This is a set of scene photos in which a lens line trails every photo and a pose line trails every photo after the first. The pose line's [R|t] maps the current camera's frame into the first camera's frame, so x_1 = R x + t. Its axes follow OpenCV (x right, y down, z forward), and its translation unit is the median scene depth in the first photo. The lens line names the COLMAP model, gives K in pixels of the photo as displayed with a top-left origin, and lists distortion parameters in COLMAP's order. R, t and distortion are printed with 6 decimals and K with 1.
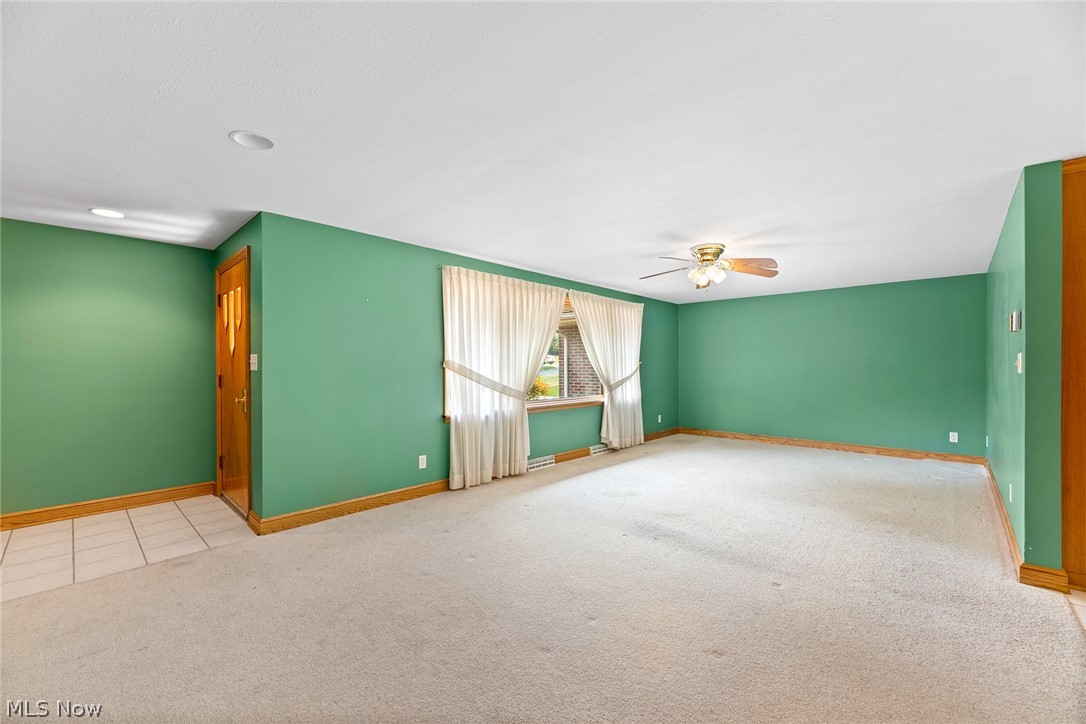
lens RADIAL K [[440.4, 0, 547.6], [0, 440.4, 367.7], [0, 0, 1]] dist [-0.002710, -0.000205]
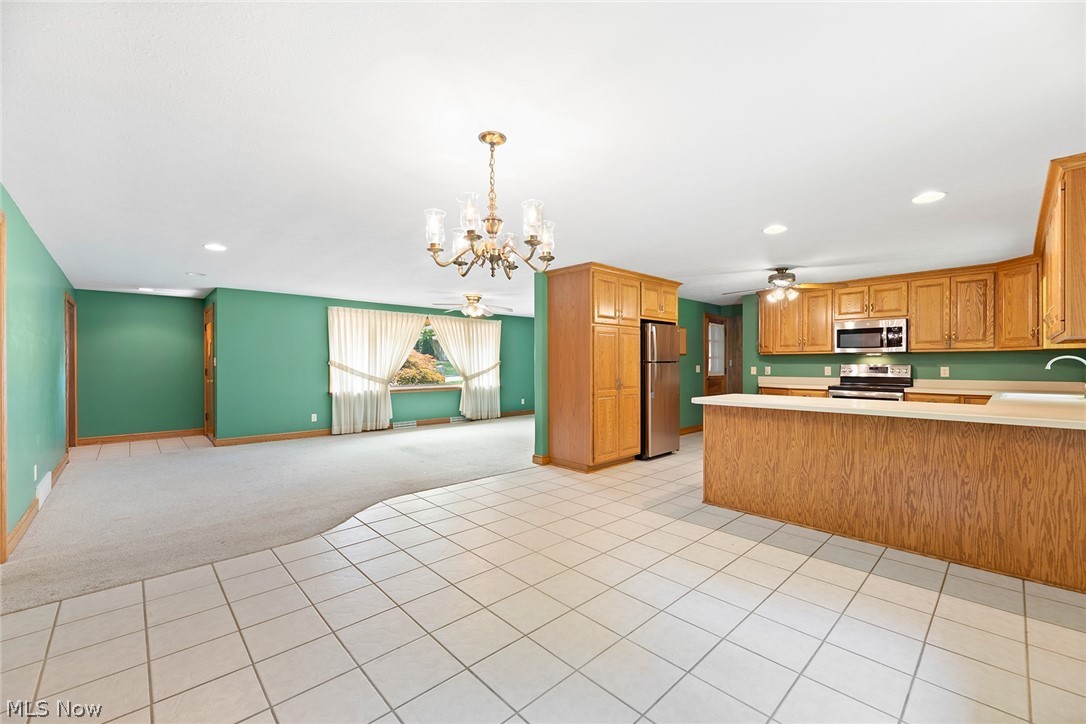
lens RADIAL K [[440.4, 0, 545.6], [0, 440.4, 365.5], [0, 0, 1]] dist [-0.002710, -0.000205]
pose [[0.997700, 0.000498, -0.067788, 0.680641], [-0.000492, 1.000000, 0.000114, 0.002017], [0.067788, -0.000080, 0.997700, -0.626565]]
